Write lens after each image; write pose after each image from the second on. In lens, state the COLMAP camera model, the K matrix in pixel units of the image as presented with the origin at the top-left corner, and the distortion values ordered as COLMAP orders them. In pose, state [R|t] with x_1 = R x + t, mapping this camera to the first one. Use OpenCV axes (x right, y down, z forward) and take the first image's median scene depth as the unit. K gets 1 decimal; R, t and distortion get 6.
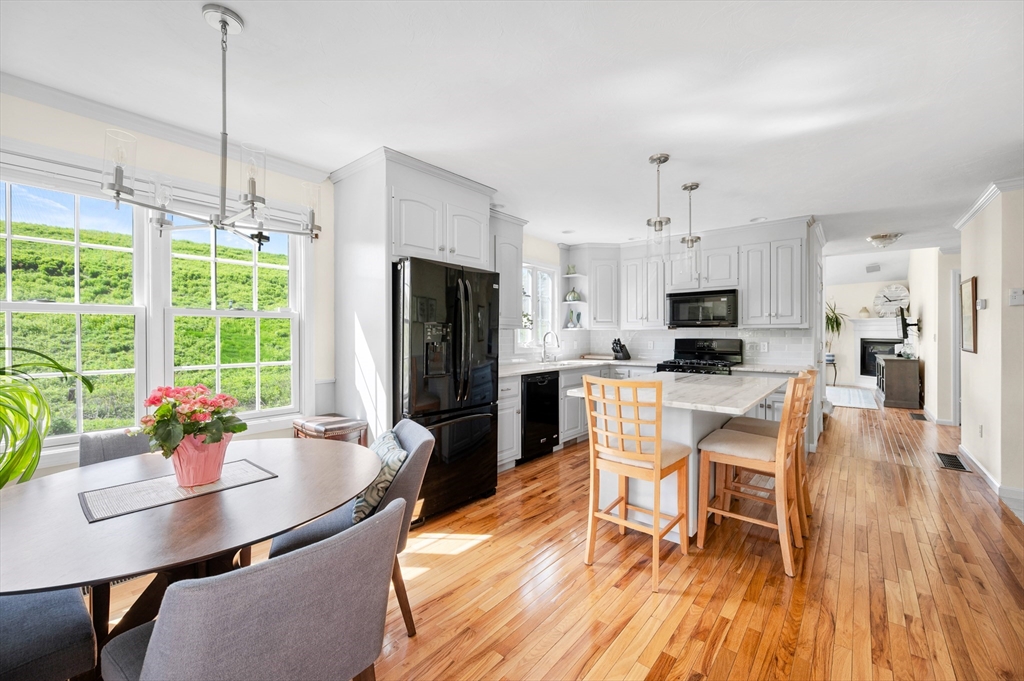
lens RADIAL K [[408.7, 0, 511.7], [0, 408.7, 335.0], [0, 0, 1]] dist [0.000430, -0.000191]
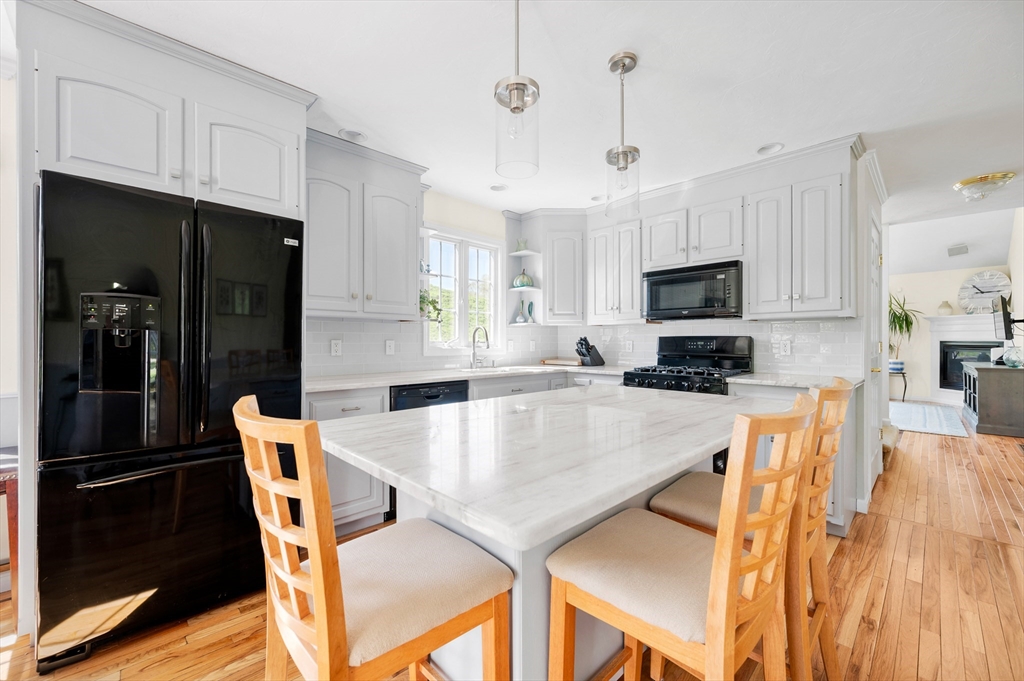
lens RADIAL K [[408.4, 0, 512.0], [0, 408.4, 340.5], [0, 0, 1]] dist [-0.000318, 0.000547]
pose [[0.995148, 0.001226, -0.098387, 0.237077], [-0.001407, 0.999997, -0.001768, 0.019299], [0.098384, 0.001898, 0.995147, 0.289950]]
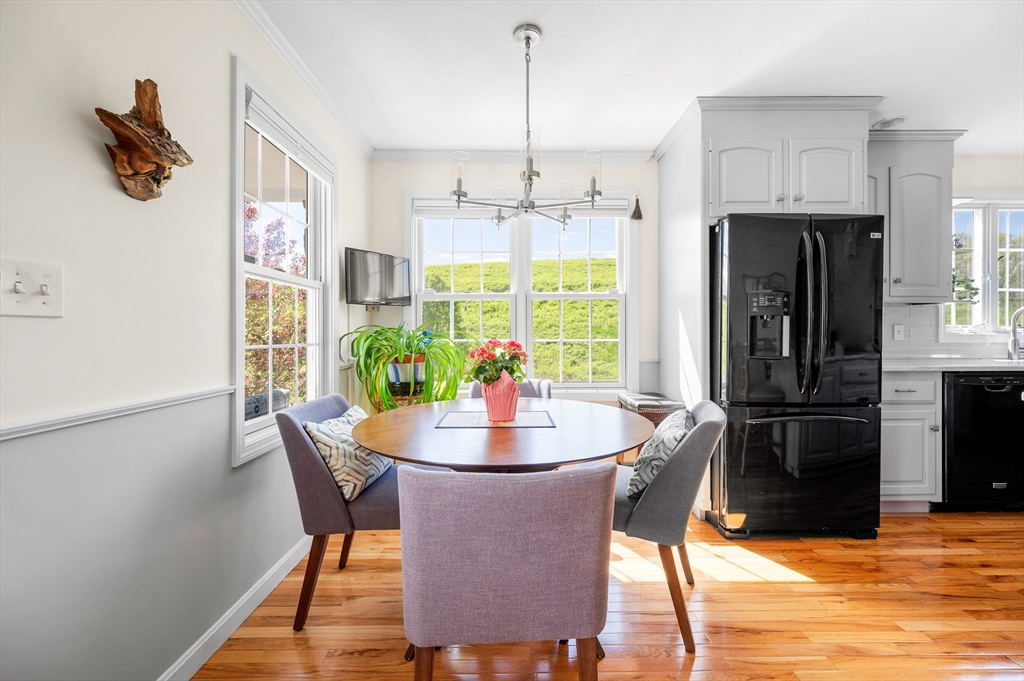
lens RADIAL K [[406.5, 0, 515.8], [0, 406.5, 331.1], [0, 0, 1]] dist [-0.000964, 0.000049]
pose [[0.656073, -0.001876, -0.754695, 0.053714], [0.000052, 0.999997, -0.002442, 0.029244], [0.754697, 0.001563, 0.656071, 0.066140]]
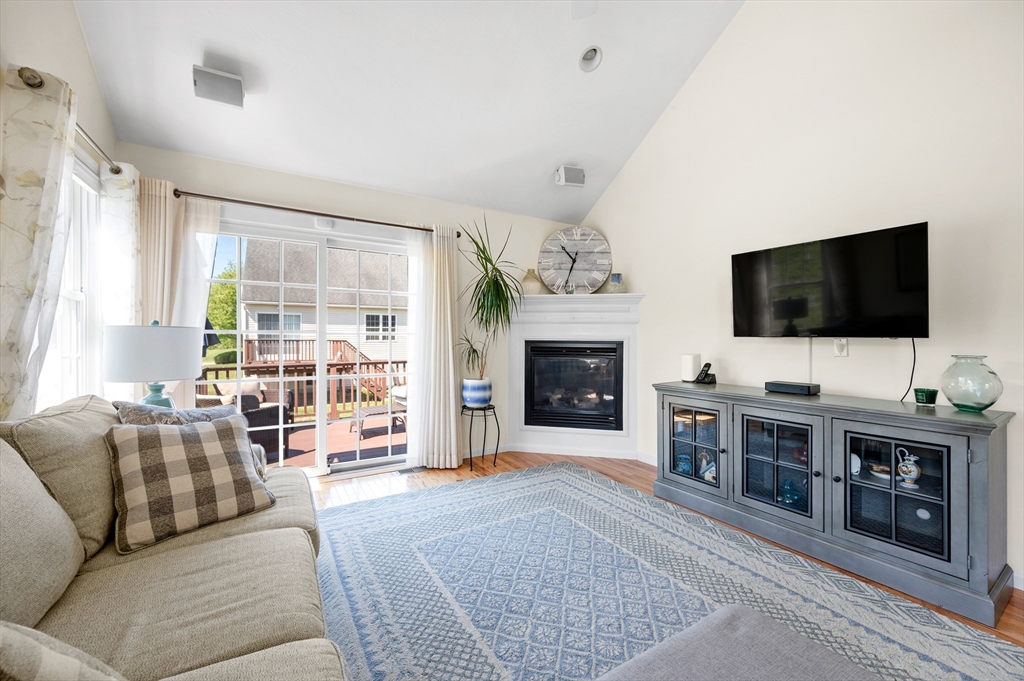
lens RADIAL K [[400.9, 0, 509.2], [0, 400.9, 337.8], [0, 0, 1]] dist [-0.000380, -0.000121]
pose [[0.321126, 0.002687, 0.947033, 0.915800], [-0.000881, 0.999996, -0.002538, 0.013217], [-0.947036, -0.000019, 0.321127, 1.806505]]
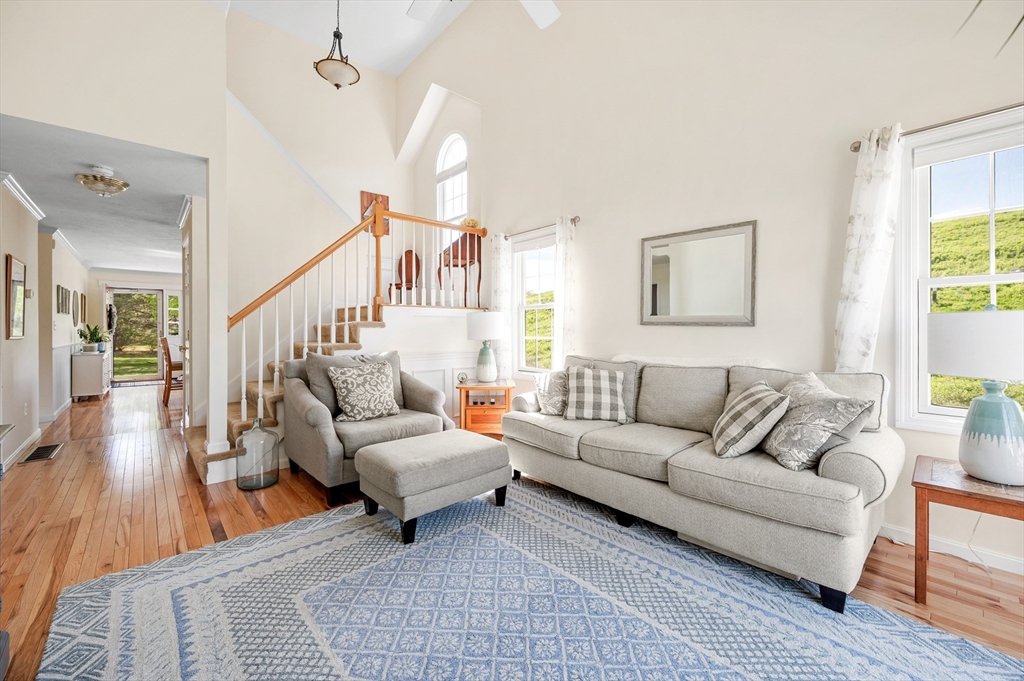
lens RADIAL K [[400.9, 0, 509.2], [0, 400.9, 337.8], [0, 0, 1]] dist [-0.000380, -0.000121]
pose [[-0.128802, 0.017267, -0.991520, 1.630385], [0.002325, 0.999851, 0.017110, 0.016166], [0.991668, -0.000102, -0.128823, 1.935202]]
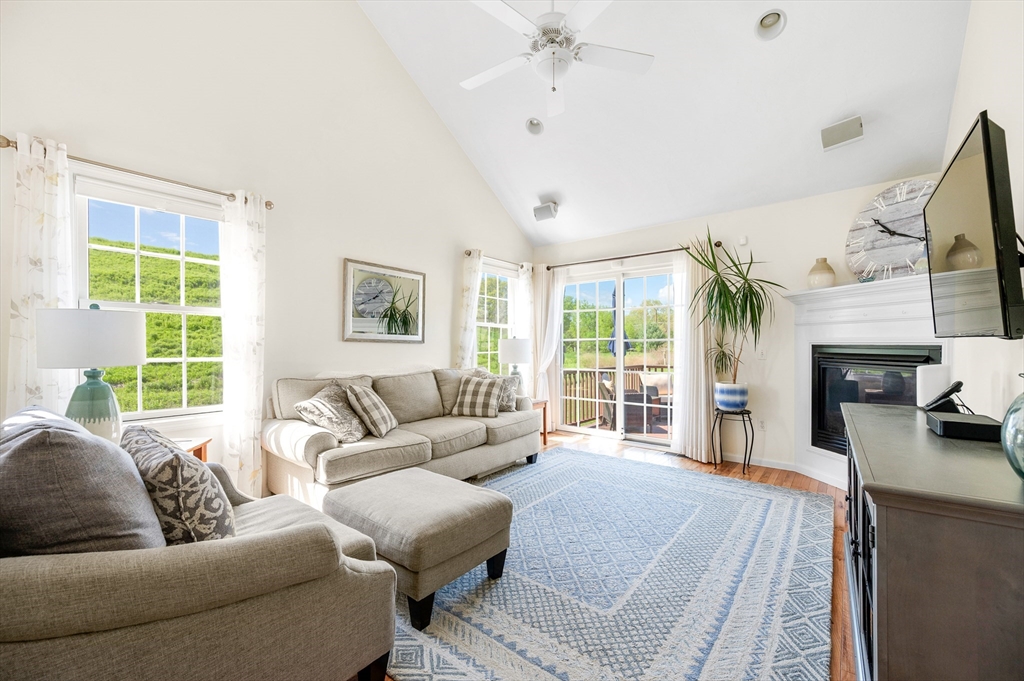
lens RADIAL K [[412.1, 0, 517.8], [0, 412.1, 347.0], [0, 0, 1]] dist [-0.001120, -0.000276]
pose [[0.999707, -0.003667, 0.023925, 1.197172], [0.003564, 0.999984, 0.004336, 0.015111], [-0.023941, -0.004250, 0.999704, 1.313975]]
